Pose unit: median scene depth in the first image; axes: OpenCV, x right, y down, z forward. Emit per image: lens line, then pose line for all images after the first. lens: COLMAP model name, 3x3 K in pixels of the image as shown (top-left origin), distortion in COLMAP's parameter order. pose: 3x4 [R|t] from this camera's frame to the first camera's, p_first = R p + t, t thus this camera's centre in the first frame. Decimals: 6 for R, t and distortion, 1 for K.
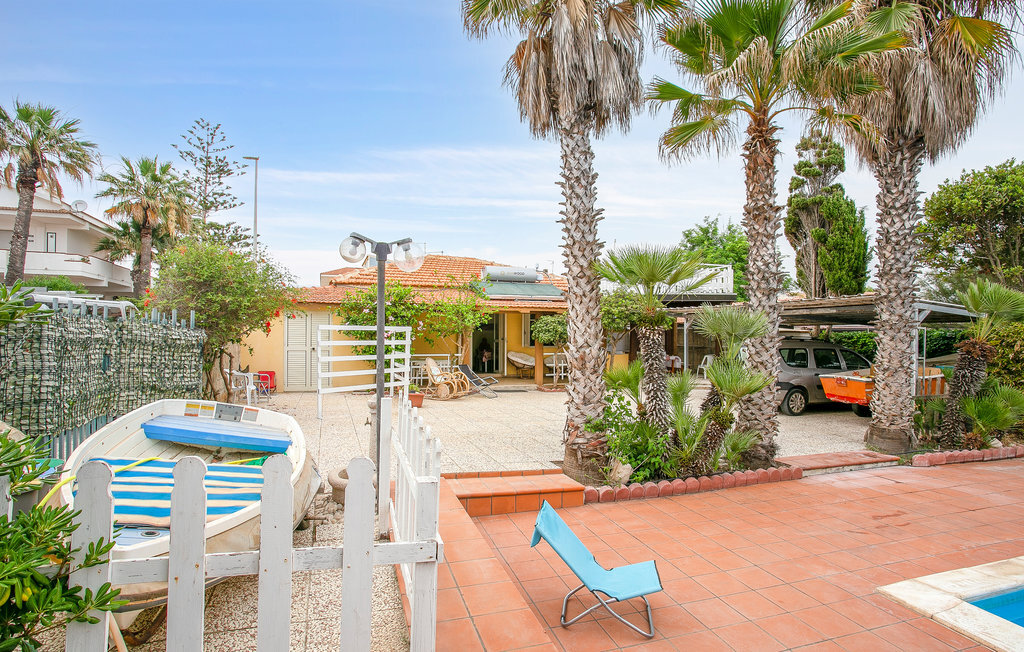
lens RADIAL K [[526.9, 0, 510.2], [0, 526.9, 330.7], [0, 0, 1]] dist [-0.006213, -0.000444]
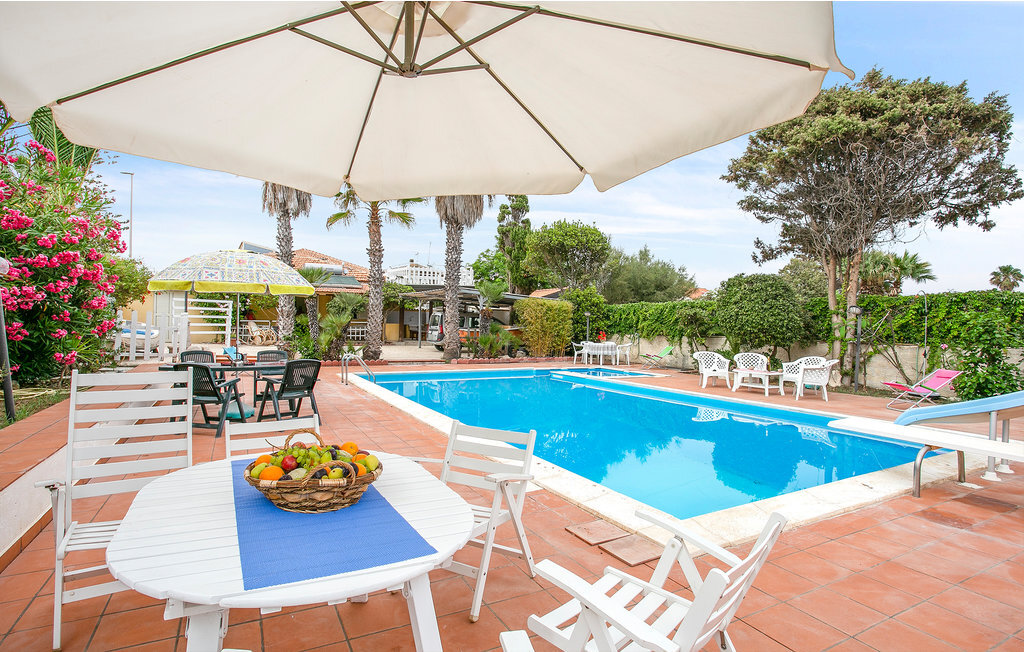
lens RADIAL K [[526.9, 0, 515.8], [0, 526.9, 318.6], [0, 0, 1]] dist [-0.006213, -0.000444]
pose [[0.981485, 0.005649, 0.191458, 0.332042], [-0.006317, 0.999976, 0.002874, 0.034559], [-0.191437, -0.004031, 0.981497, -0.749158]]
